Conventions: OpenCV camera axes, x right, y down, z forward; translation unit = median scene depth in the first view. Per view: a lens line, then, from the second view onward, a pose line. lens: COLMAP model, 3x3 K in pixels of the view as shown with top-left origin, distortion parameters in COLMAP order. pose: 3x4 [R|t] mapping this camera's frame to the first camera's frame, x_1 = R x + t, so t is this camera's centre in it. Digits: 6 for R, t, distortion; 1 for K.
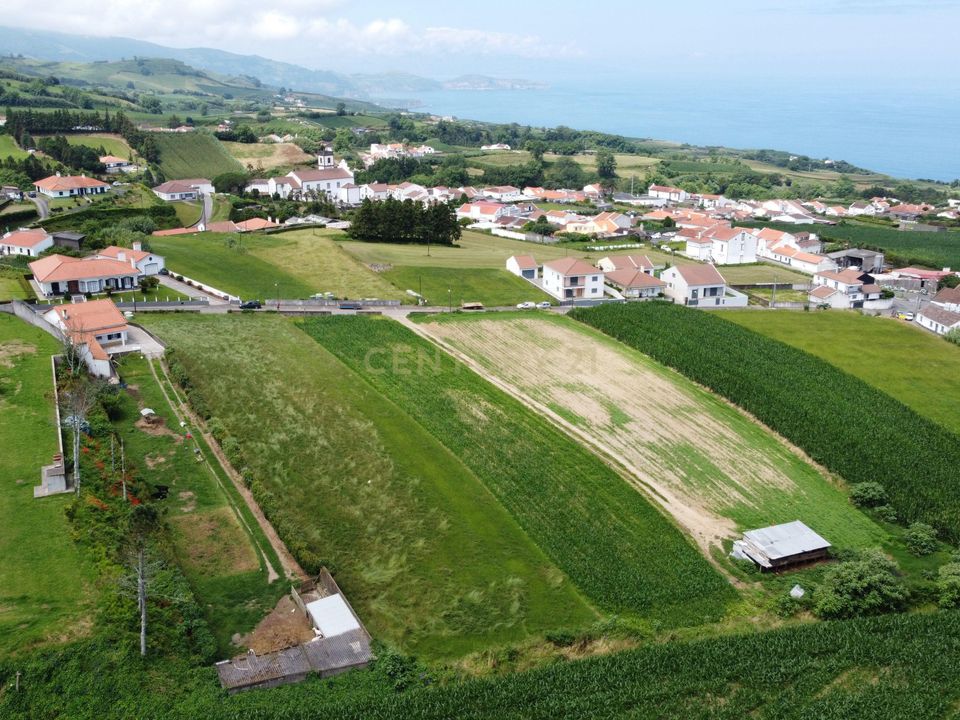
lens RADIAL K [[973.6, 0, 479.8], [0, 973.6, 360.2], [0, 0, 1]] dist [-0.006586, 0.000000]
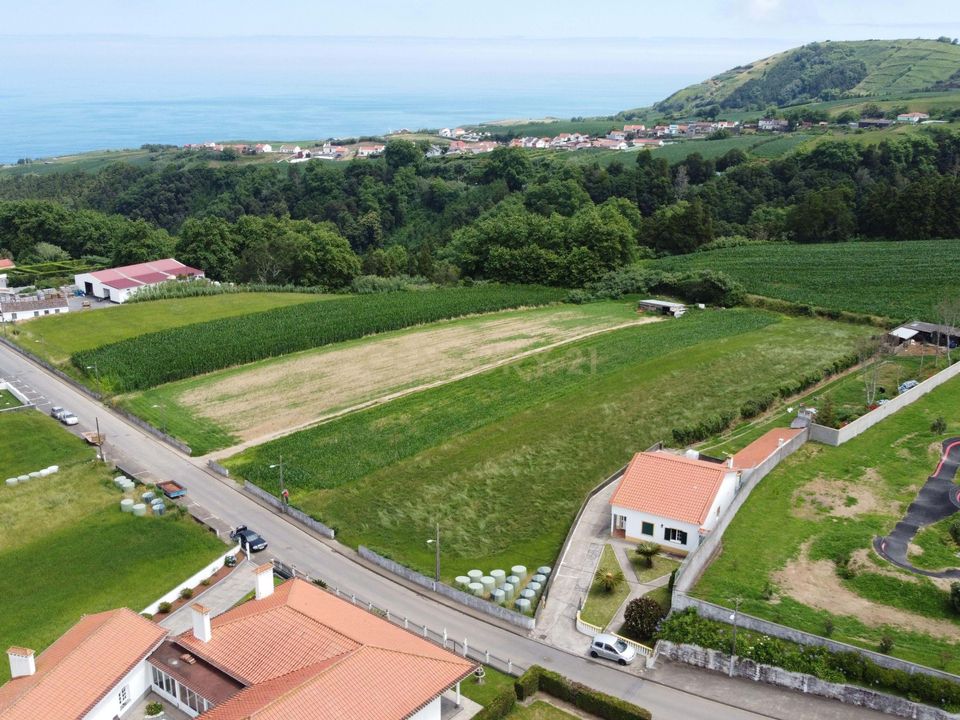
lens RADIAL K [[973.6, 0, 479.7], [0, 973.6, 359.8], [0, 0, 1]] dist [-0.006586, 0.000000]
pose [[-0.368595, -0.287621, 0.883975, -0.728819], [0.255512, 0.882956, 0.393831, -0.321760], [-0.893785, 0.371030, -0.251963, 1.006443]]
